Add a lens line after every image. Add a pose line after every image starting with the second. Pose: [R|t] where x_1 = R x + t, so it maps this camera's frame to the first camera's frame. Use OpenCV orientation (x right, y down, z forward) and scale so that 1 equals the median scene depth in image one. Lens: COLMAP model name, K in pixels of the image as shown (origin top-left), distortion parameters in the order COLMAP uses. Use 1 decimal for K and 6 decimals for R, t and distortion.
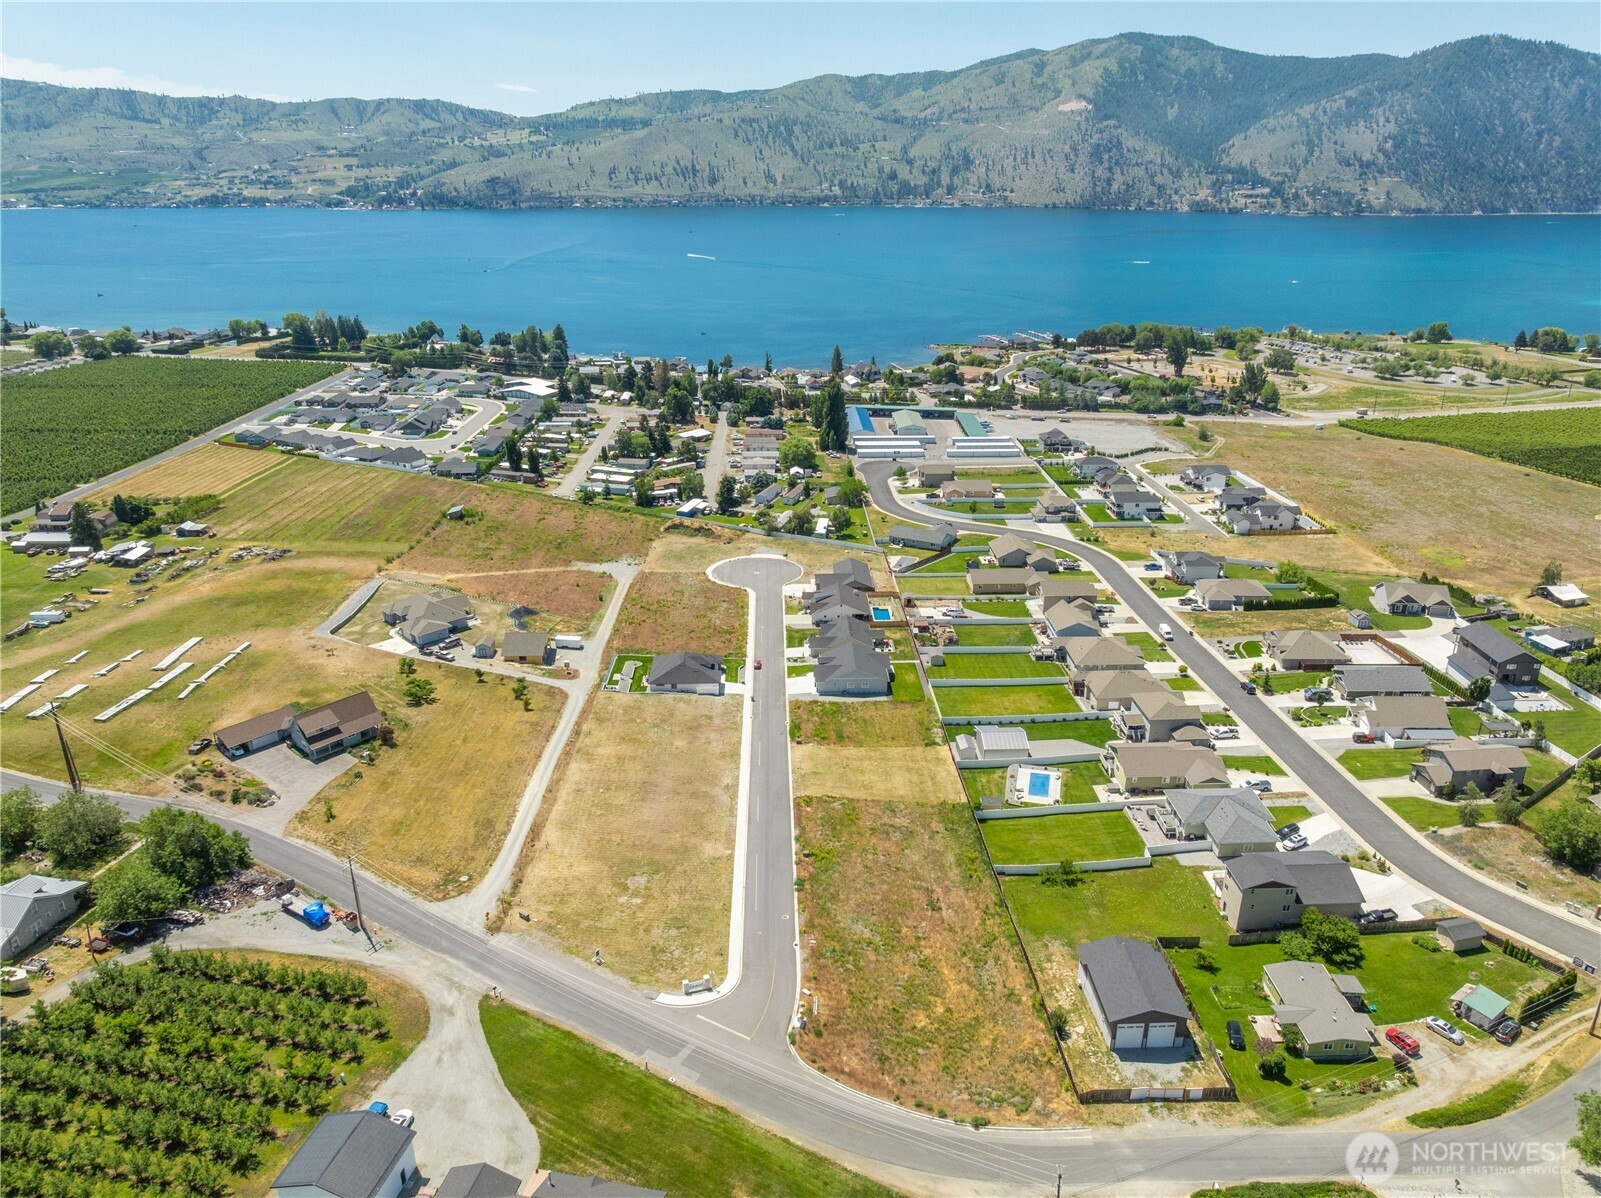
lens RADIAL K [[1131.5, 0, 803.9], [0, 1131.5, 600.1], [0, 0, 1]] dist [-0.065994, 0.039513]
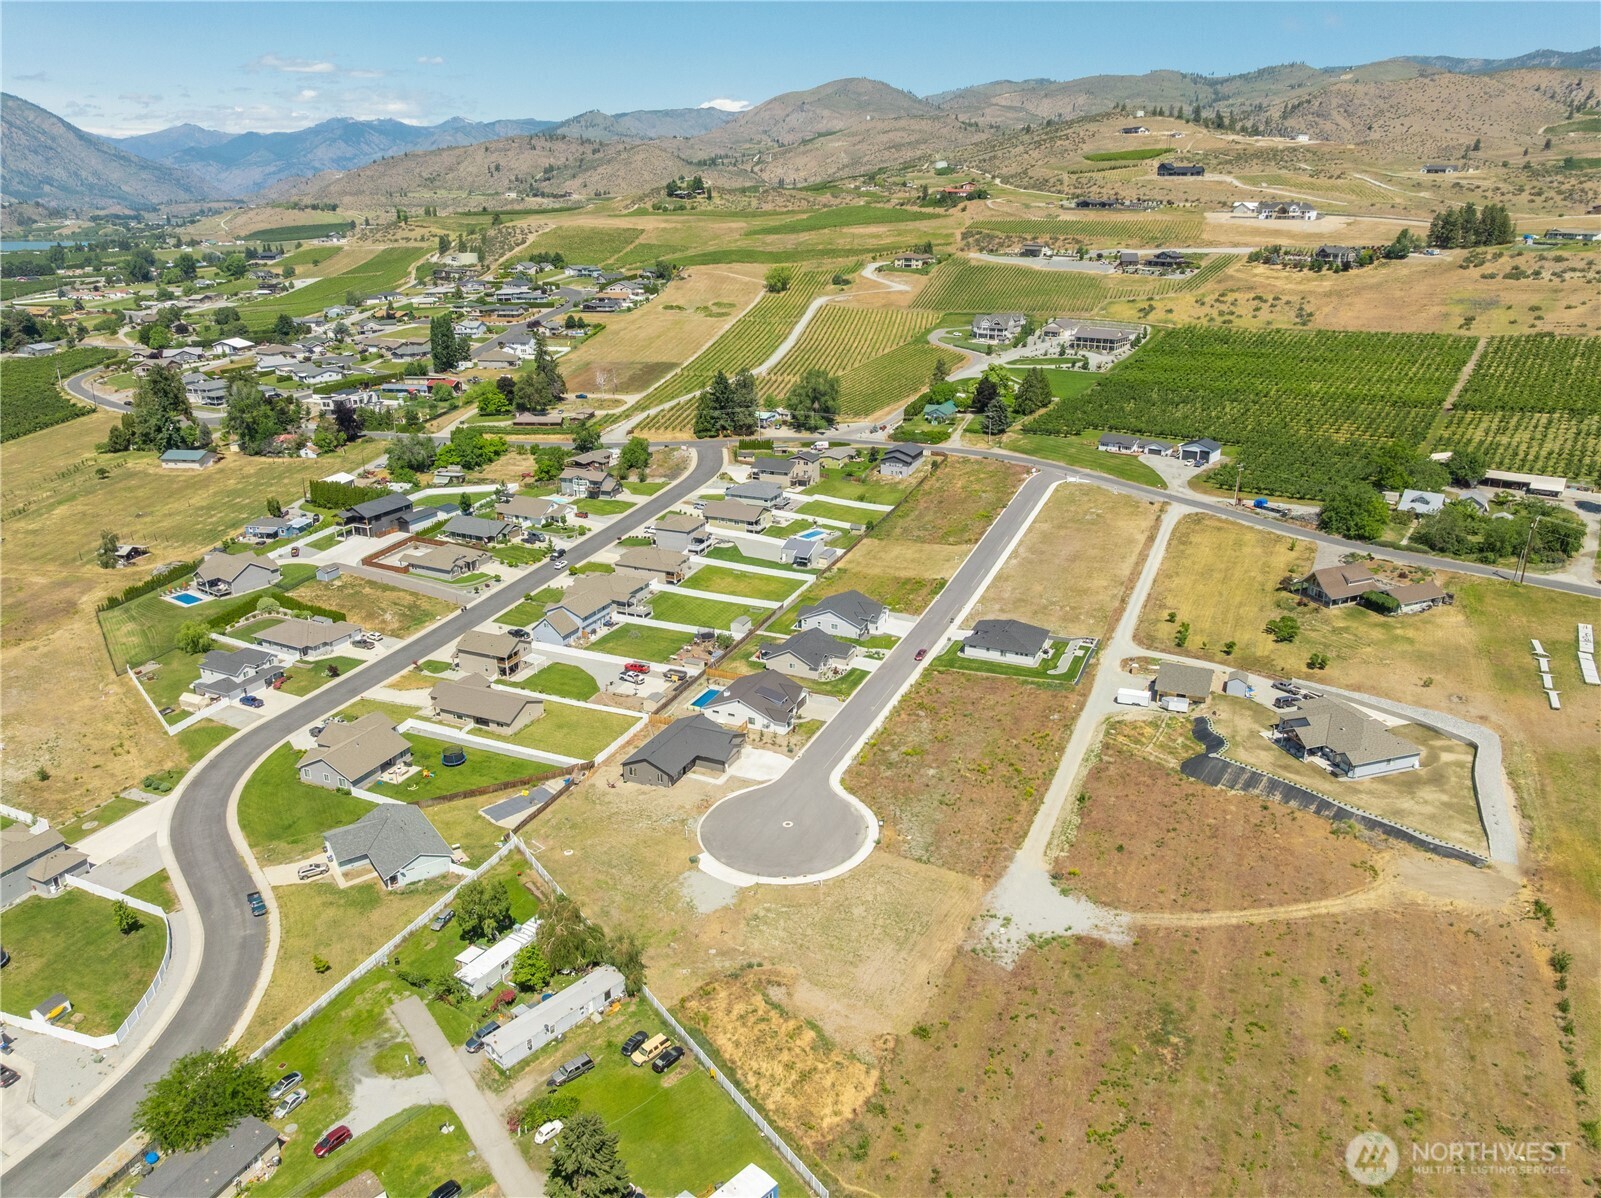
lens RADIAL K [[1127.8, 0, 804.2], [0, 1127.8, 598.1], [0, 0, 1]] dist [-0.047628, 0.021669]
pose [[-0.901193, -0.146705, 0.407835, -0.026977], [0.159070, 0.763355, 0.626088, -0.047375], [-0.403173, 0.629100, -0.664593, 0.136262]]
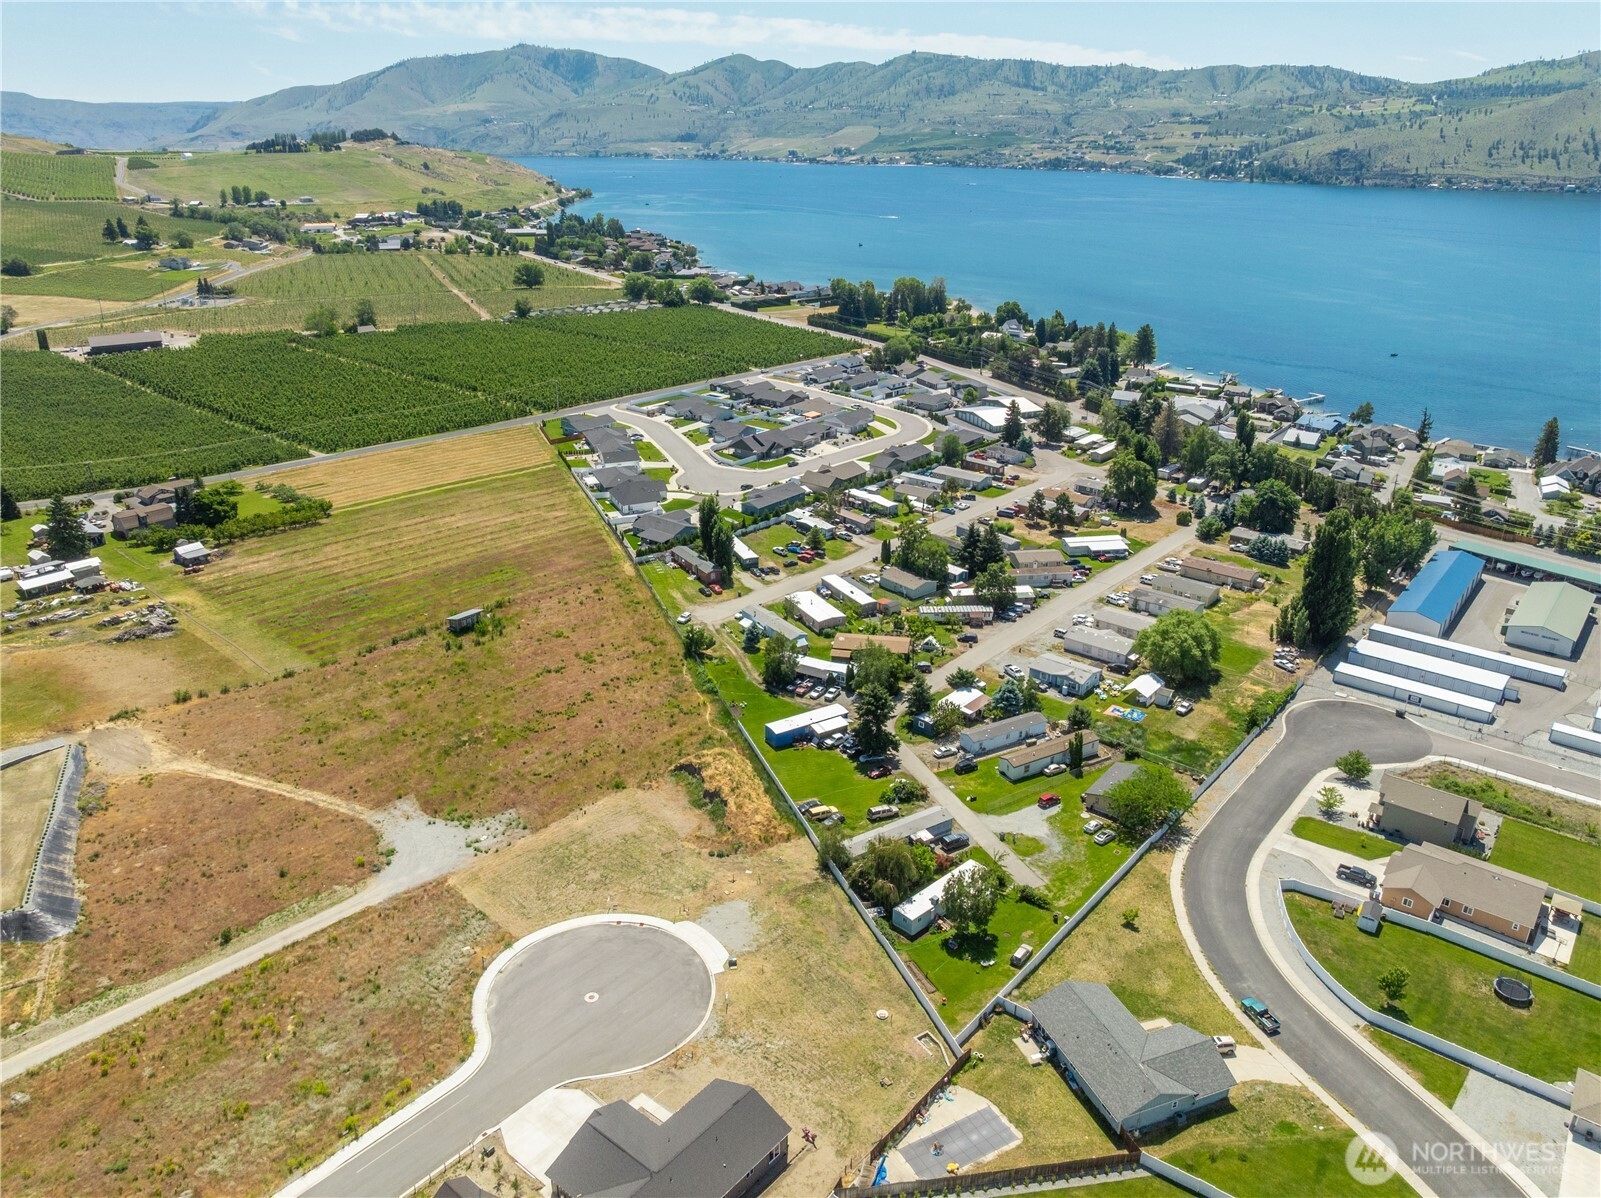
lens RADIAL K [[1131.5, 0, 803.9], [0, 1131.5, 600.1], [0, 0, 1]] dist [-0.065994, 0.039513]
pose [[0.753882, 0.252707, -0.606466, 0.023780], [-0.240369, 0.965161, 0.103374, -0.023564], [0.611461, 0.067844, 0.788361, 0.075825]]
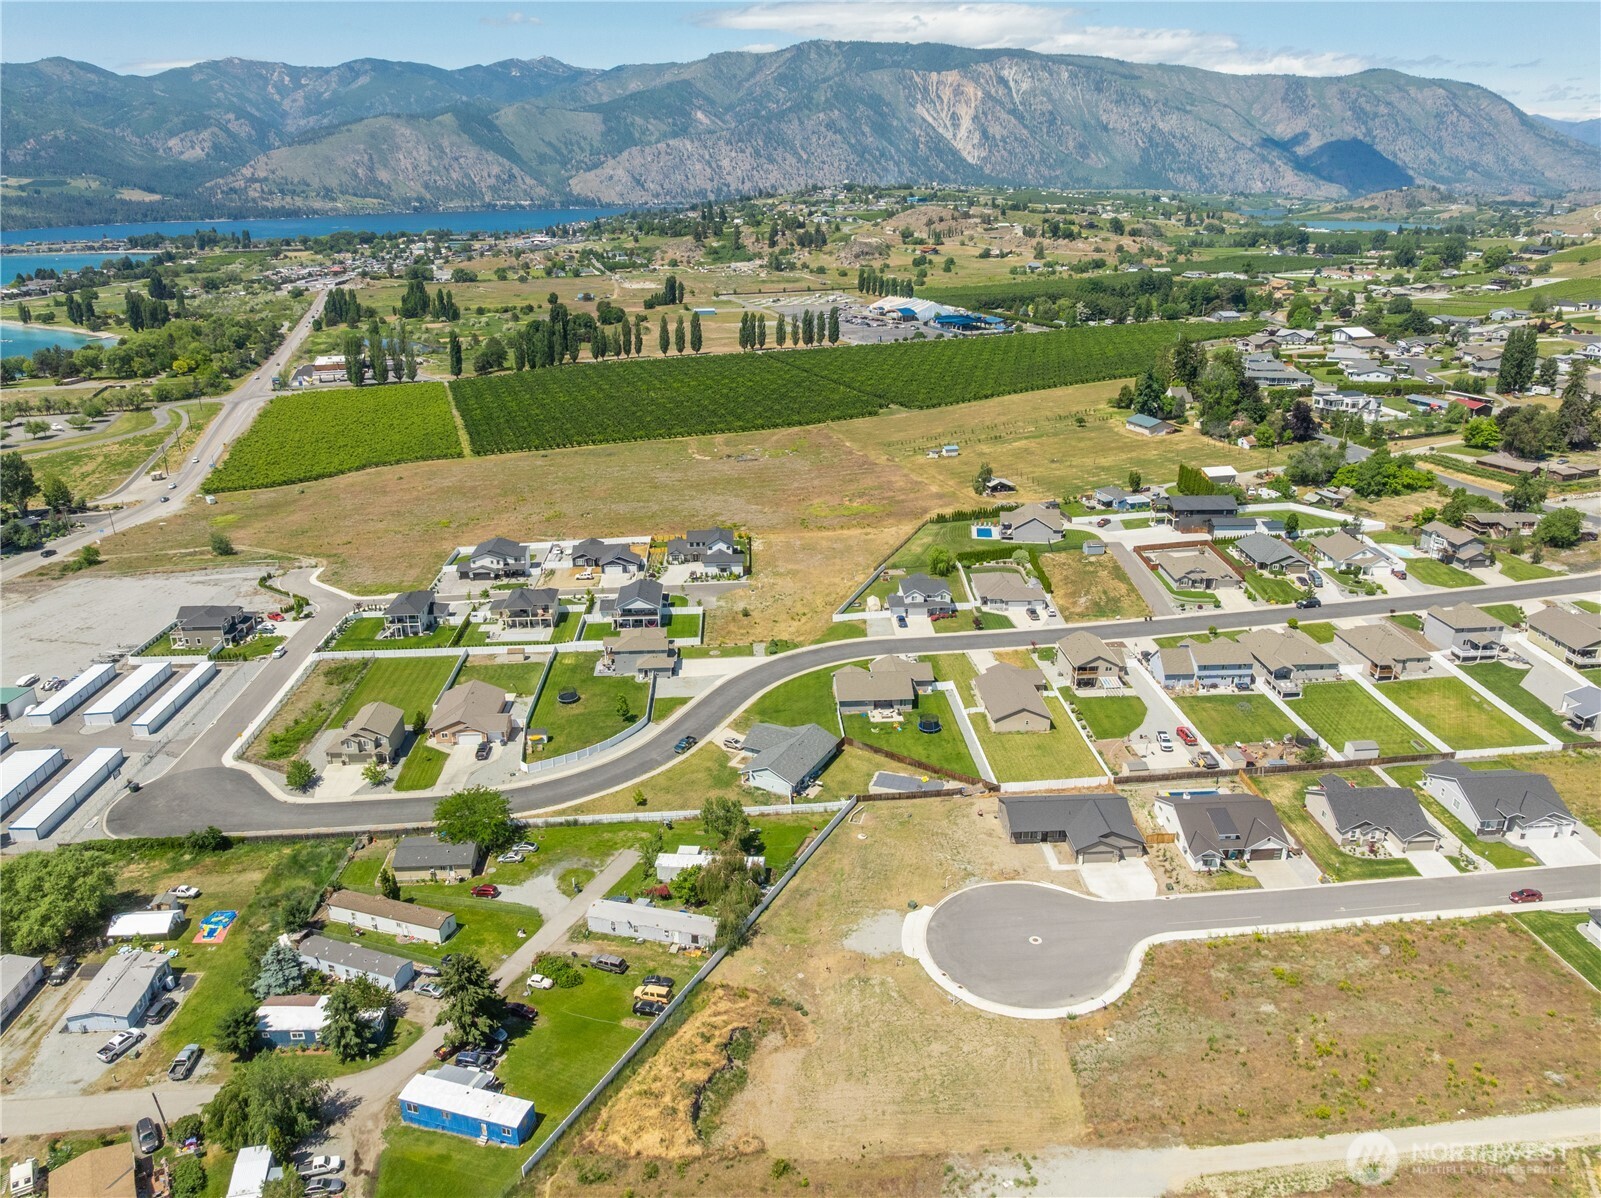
lens RADIAL K [[1127.8, 0, 804.2], [0, 1127.8, 598.1], [0, 0, 1]] dist [-0.047628, 0.021669]
pose [[-0.026923, -0.347180, 0.937412, -0.044178], [0.369842, 0.867751, 0.332002, -0.034980], [-0.928705, 0.355632, 0.105040, 0.104548]]
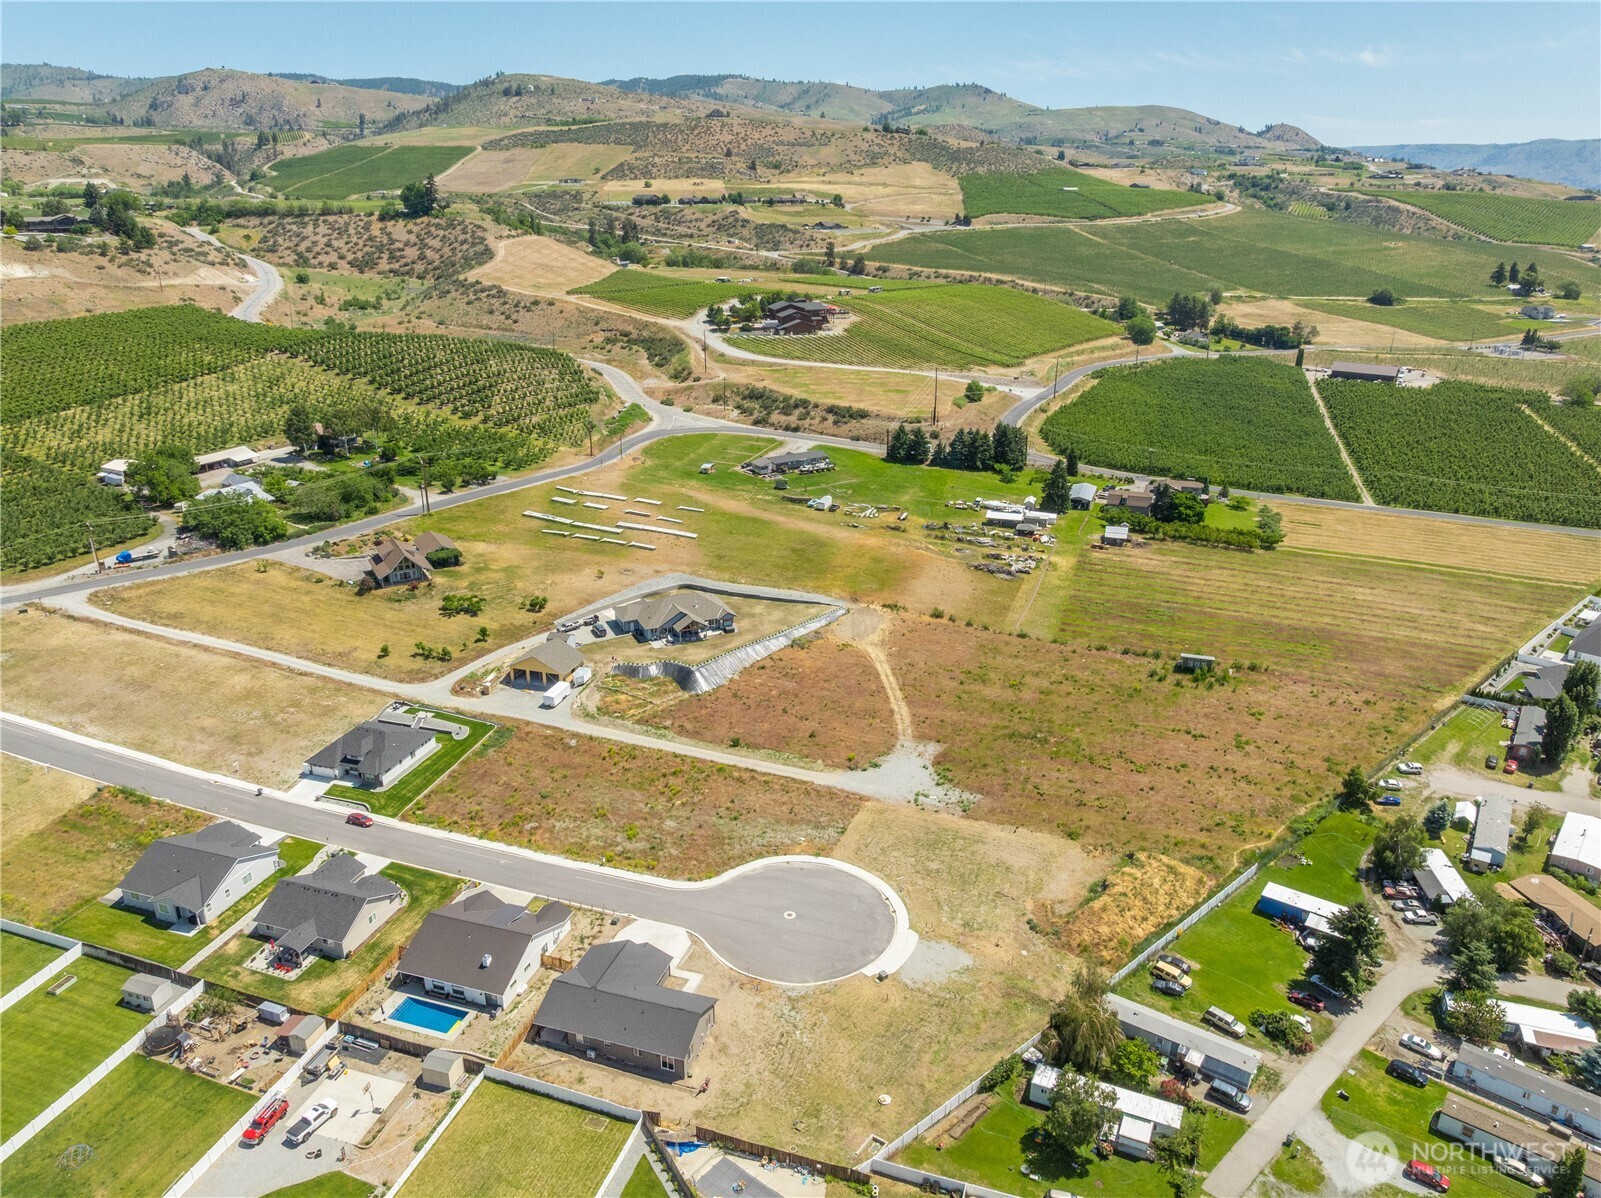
lens RADIAL K [[1127.8, 0, 804.2], [0, 1127.8, 598.1], [0, 0, 1]] dist [-0.047628, 0.021669]
pose [[-0.332354, 0.328612, -0.884056, 0.034530], [-0.343145, 0.830970, 0.437882, -0.036114], [0.878517, 0.448891, -0.163415, 0.108006]]
